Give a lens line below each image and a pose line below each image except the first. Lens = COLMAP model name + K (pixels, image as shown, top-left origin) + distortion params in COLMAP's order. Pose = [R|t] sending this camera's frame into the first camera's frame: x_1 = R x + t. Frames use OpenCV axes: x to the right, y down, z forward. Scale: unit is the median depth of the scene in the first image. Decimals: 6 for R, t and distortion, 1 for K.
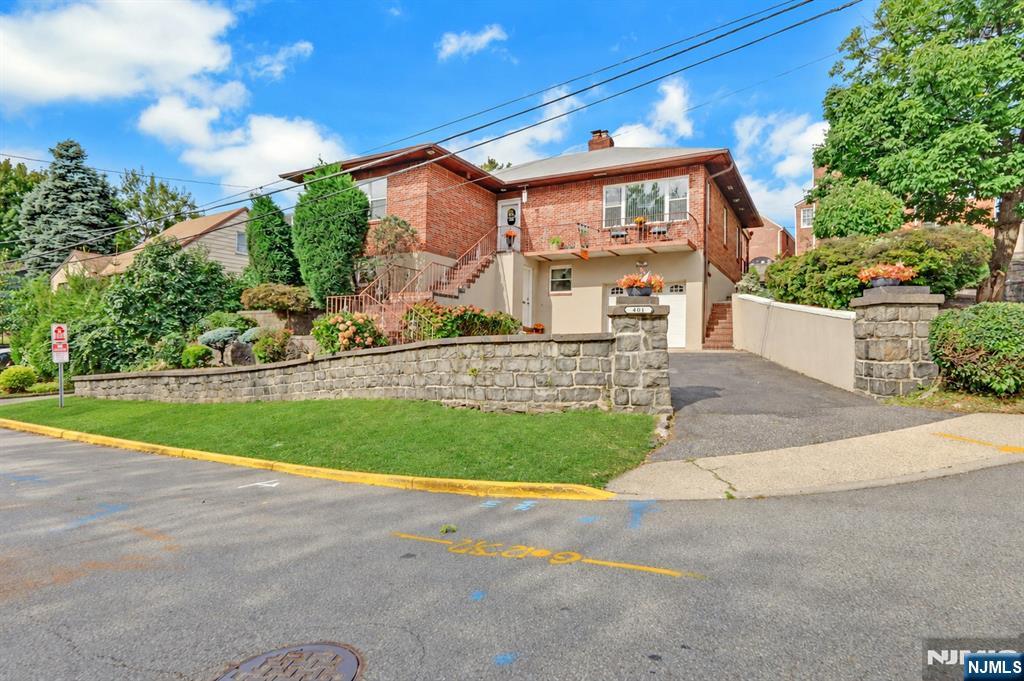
lens RADIAL K [[562.6, 0, 523.3], [0, 562.6, 311.0], [0, 0, 1]] dist [0.002302, 0.000508]
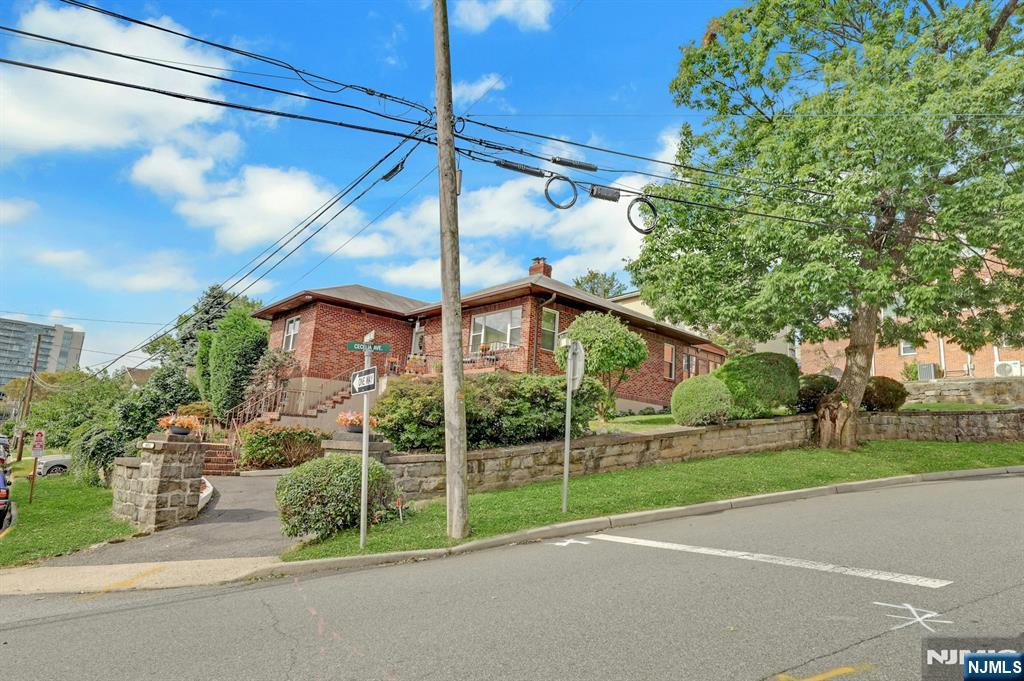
lens RADIAL K [[562.6, 0, 523.3], [0, 562.6, 311.0], [0, 0, 1]] dist [0.002302, 0.000508]
pose [[0.940695, -0.034709, -0.337472, 1.197432], [-0.025469, 0.984720, -0.172273, -0.085934], [0.338295, 0.170652, 0.925438, 0.027029]]
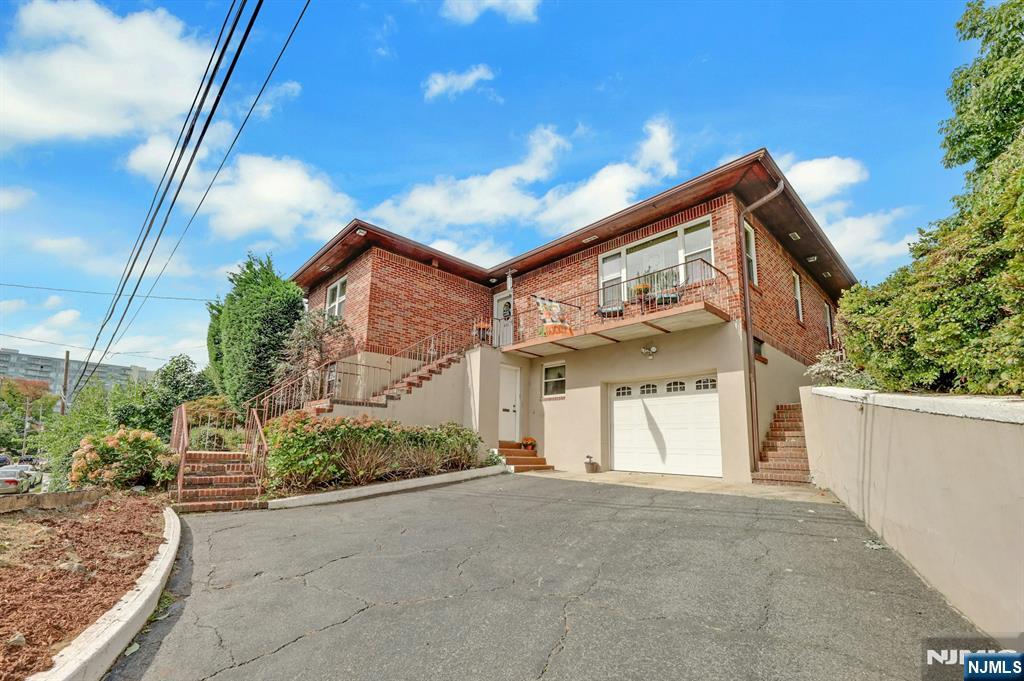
lens RADIAL K [[429.1, 0, 506.4], [0, 429.1, 365.1], [0, 0, 1]] dist [-0.002597, -0.000281]
pose [[0.944573, -0.056469, -0.323408, 0.400788], [0.015799, 0.991774, -0.127025, -0.003196], [0.327921, 0.114875, 0.937695, 0.847885]]
